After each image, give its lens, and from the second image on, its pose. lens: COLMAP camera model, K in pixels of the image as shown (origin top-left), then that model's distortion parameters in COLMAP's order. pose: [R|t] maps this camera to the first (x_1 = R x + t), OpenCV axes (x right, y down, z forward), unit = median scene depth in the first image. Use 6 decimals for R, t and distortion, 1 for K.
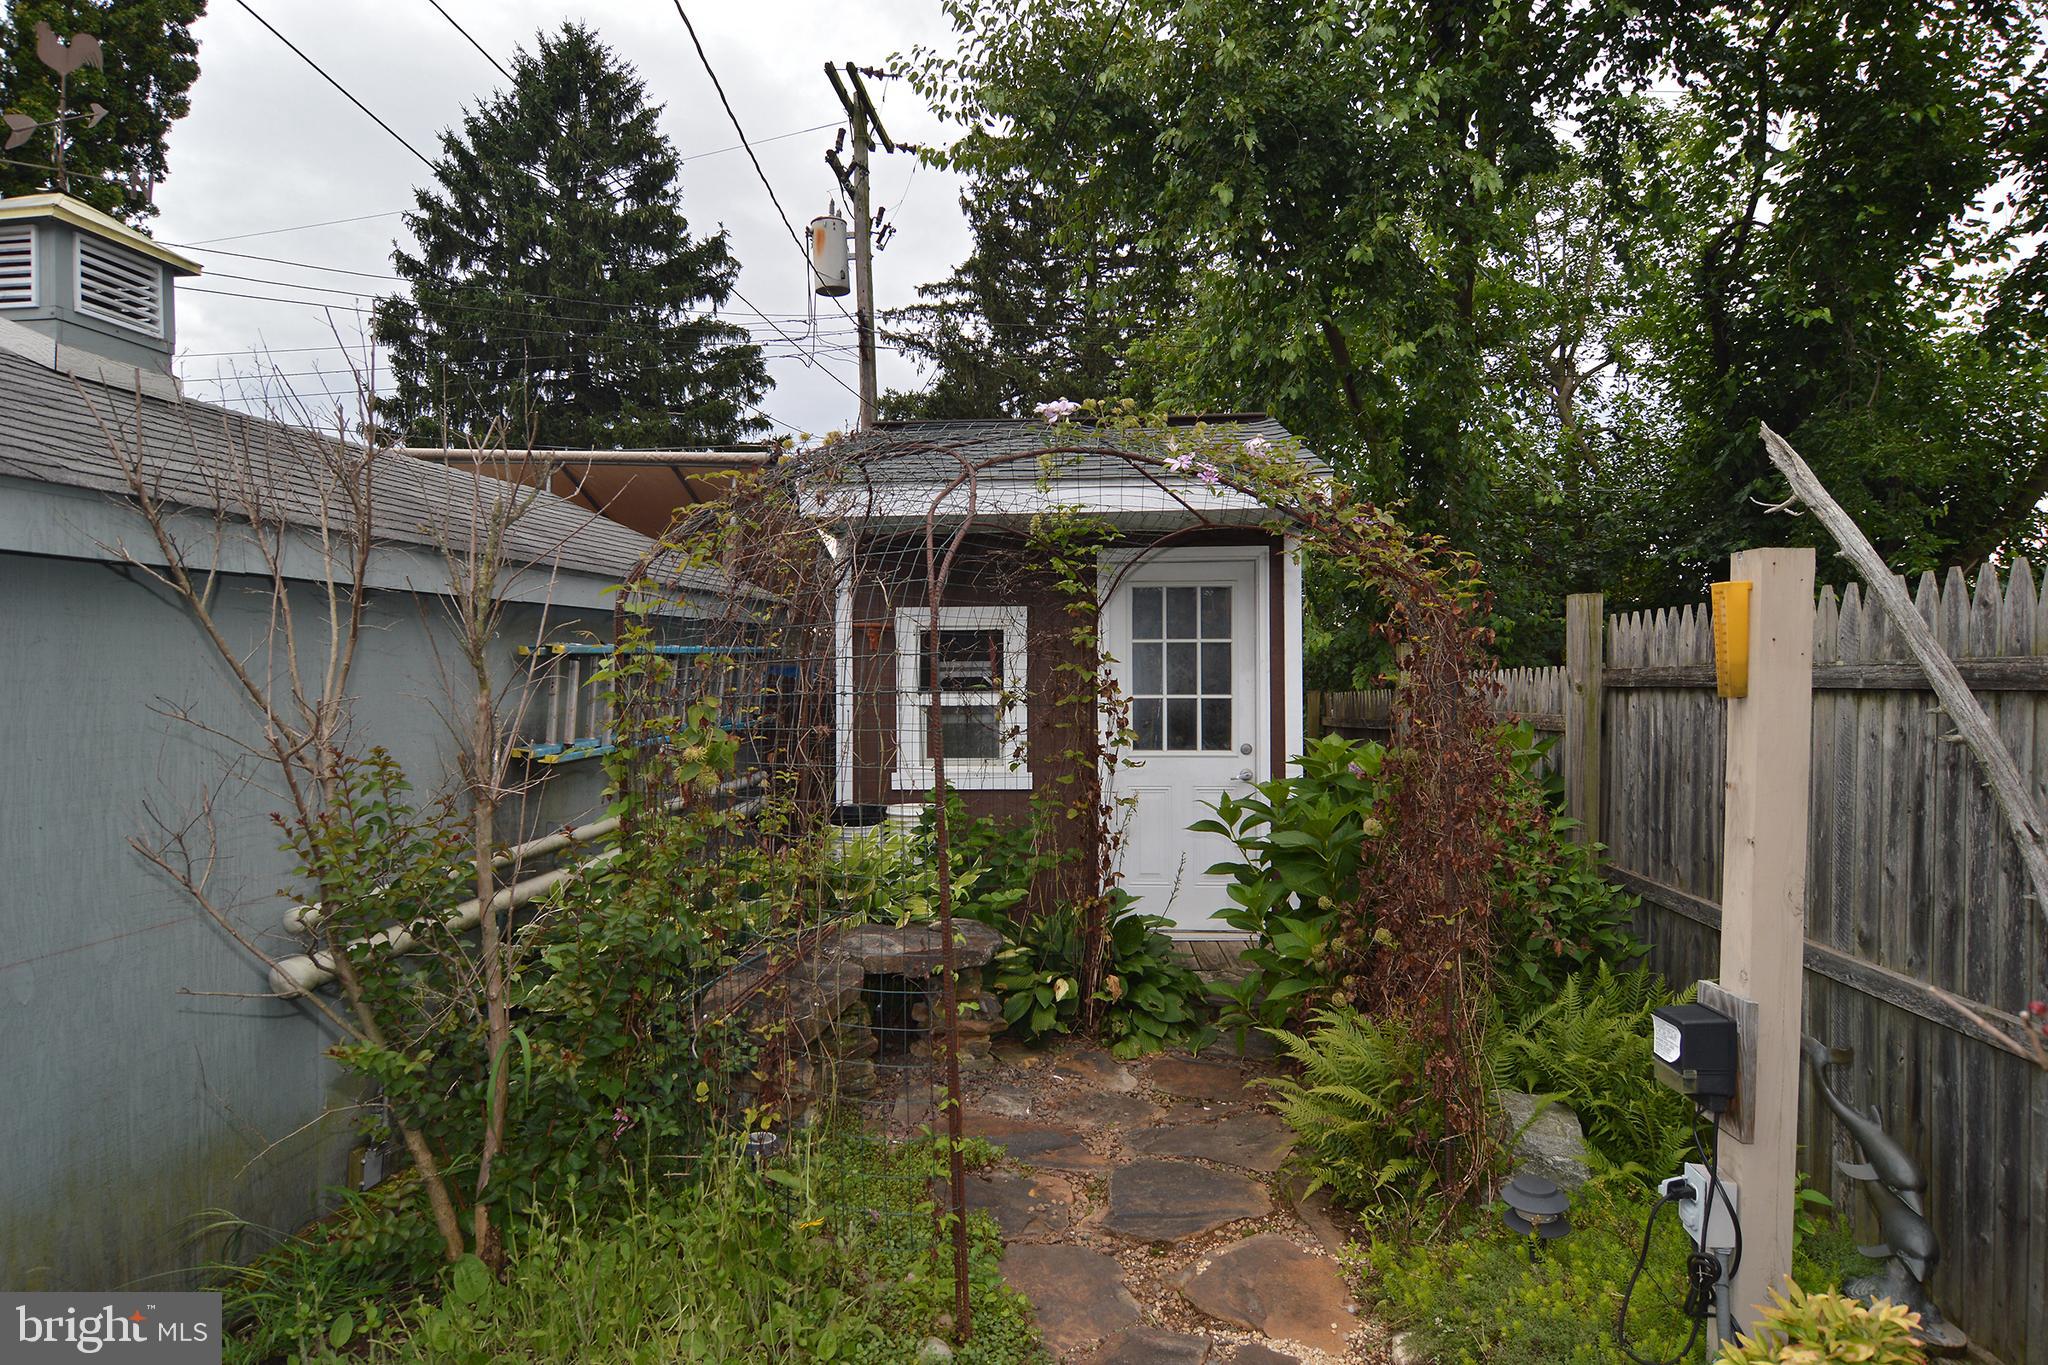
lens RADIAL K [[1127.0, 0, 1022.4], [0, 1127.0, 682.3], [0, 0, 1]] dist [-0.008310, -0.001120]
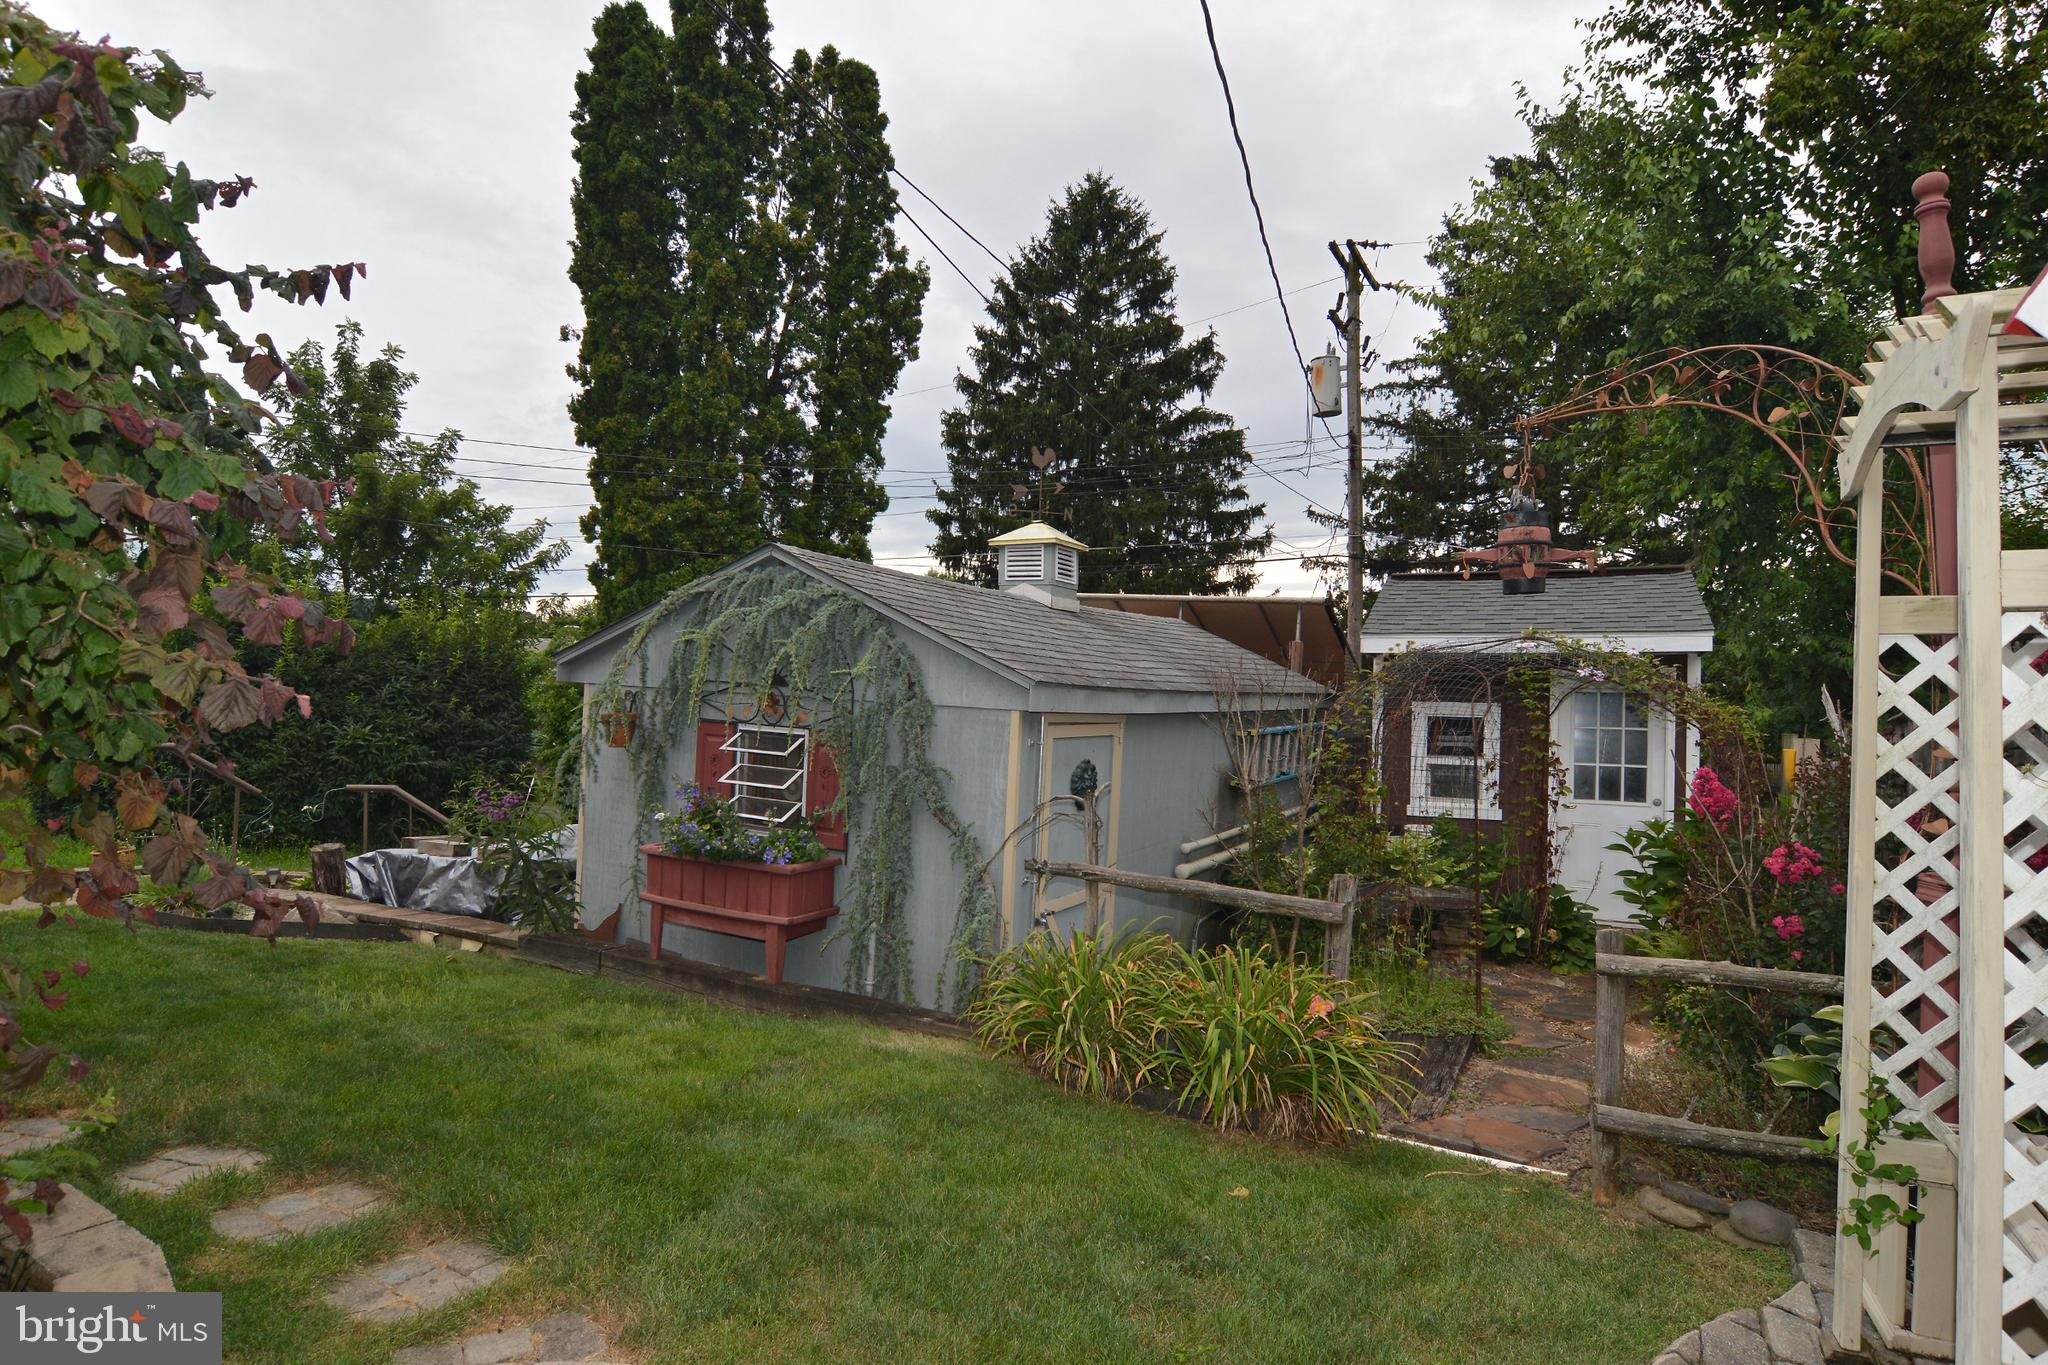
lens RADIAL K [[1127.0, 0, 1031.2], [0, 1127.0, 695.2], [0, 0, 1]] dist [-0.008310, -0.001120]
pose [[0.930016, 0.021239, -0.366905, -0.009917], [-0.027419, 0.999556, -0.011639, -0.014538], [0.366495, 0.020885, 0.930186, -0.236736]]
